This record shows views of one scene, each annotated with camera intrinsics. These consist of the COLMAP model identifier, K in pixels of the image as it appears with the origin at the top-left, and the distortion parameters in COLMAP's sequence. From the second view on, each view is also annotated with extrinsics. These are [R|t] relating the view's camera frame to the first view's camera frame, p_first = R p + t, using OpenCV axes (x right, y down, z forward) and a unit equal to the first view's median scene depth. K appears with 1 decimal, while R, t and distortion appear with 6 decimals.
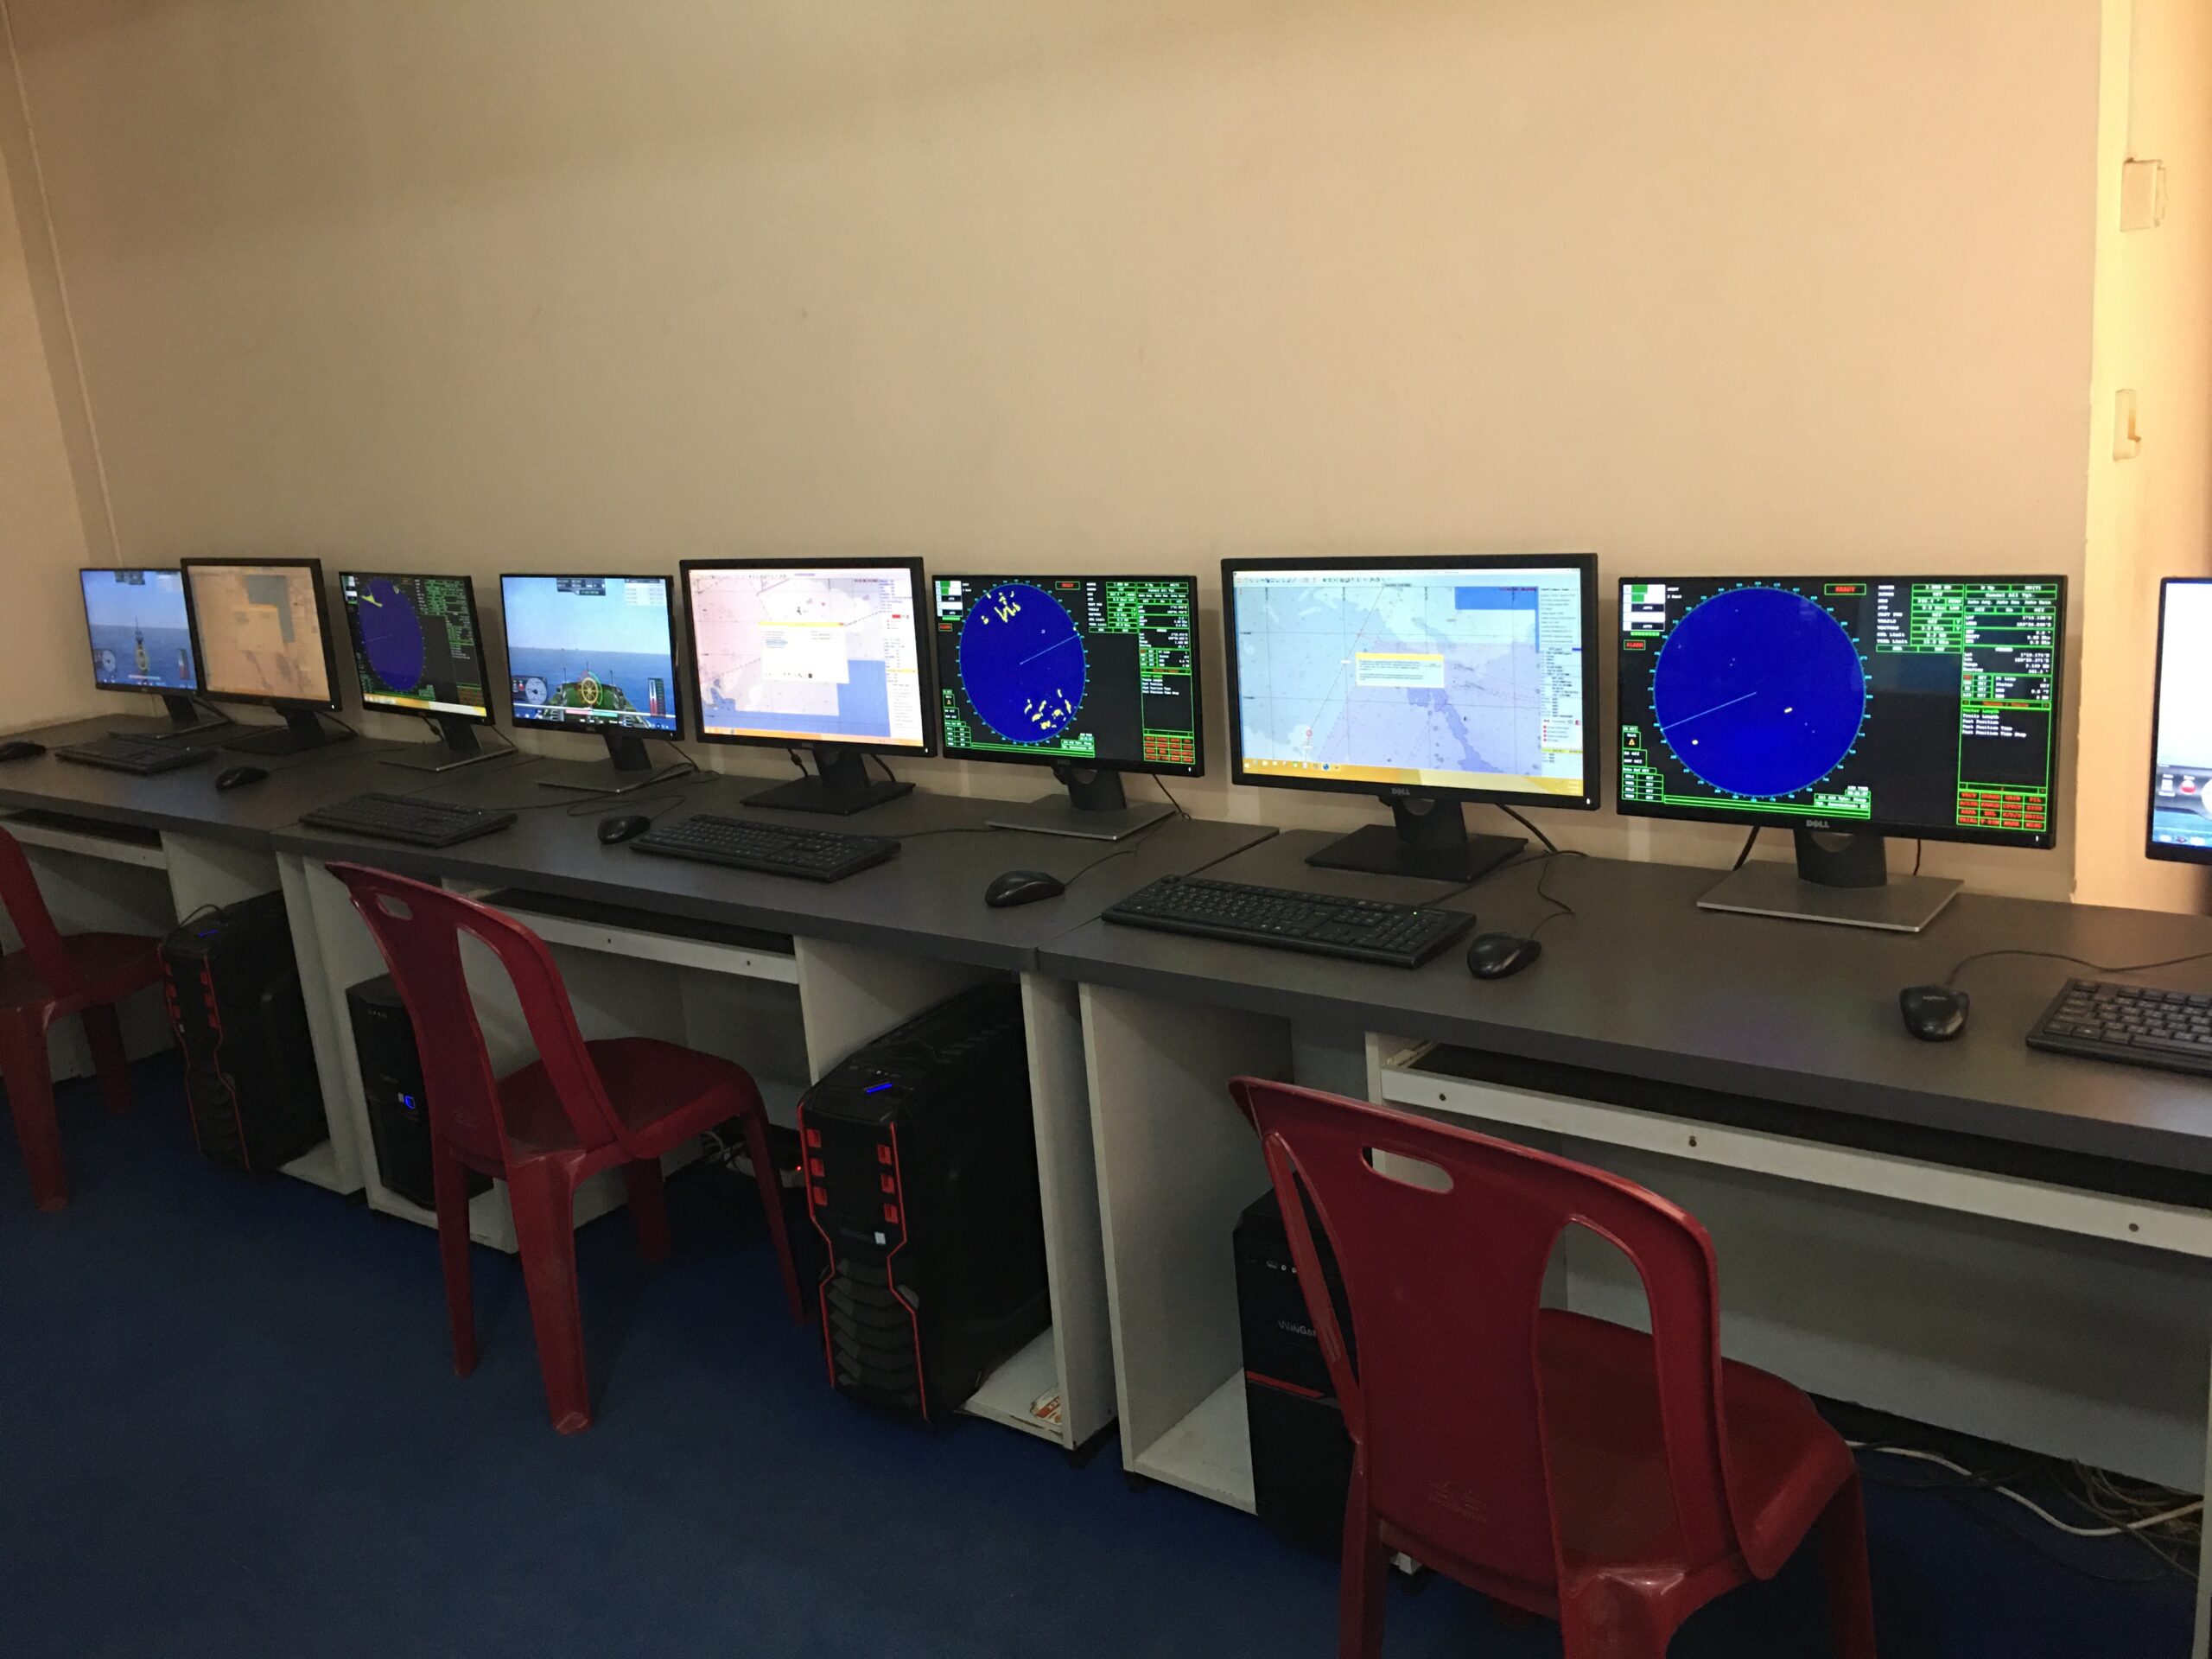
lens RADIAL K [[4282.1, 0, 1106.0], [0, 4282.1, 829.5], [0, 0, 1]] dist [-0.099740, -0.322742]
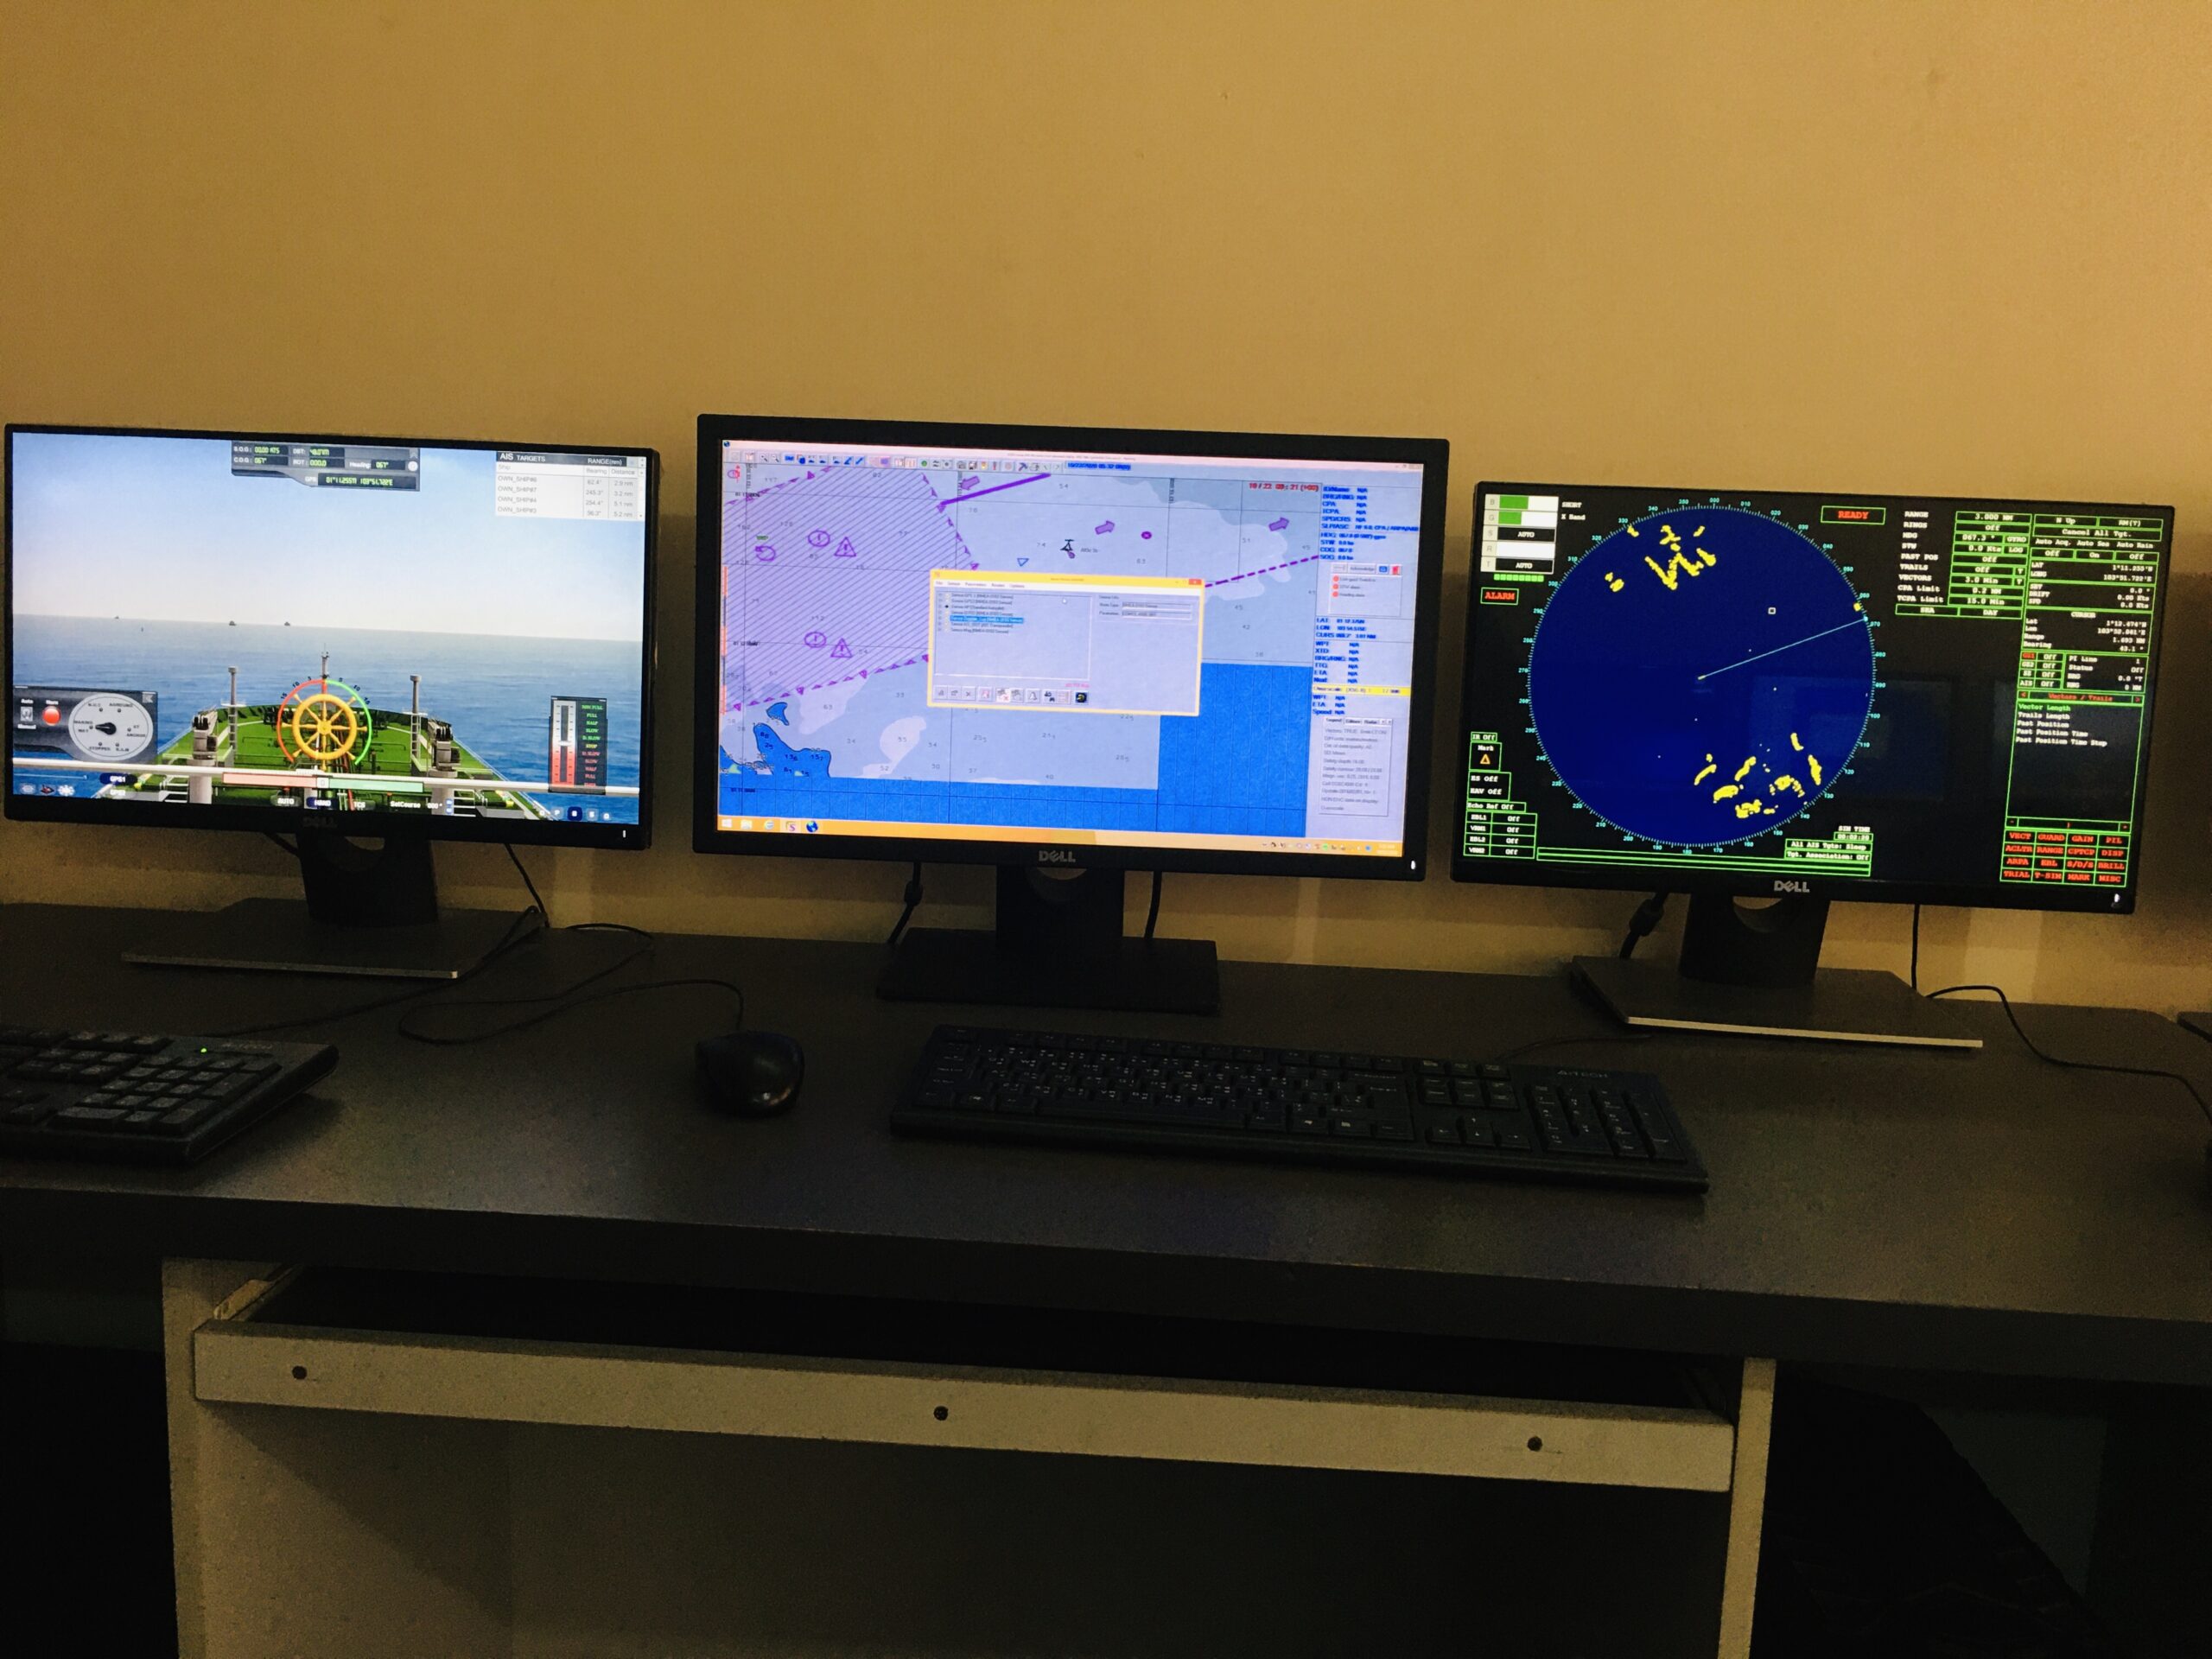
lens RADIAL K [[4282.1, 0, 1106.0], [0, 4282.1, 829.5], [0, 0, 1]] dist [-0.099740, -0.322742]
pose [[0.596288, -0.046111, 0.801446, -0.404766], [0.008682, 0.998661, 0.050998, -0.043582], [-0.802724, -0.023452, 0.595889, 0.722193]]
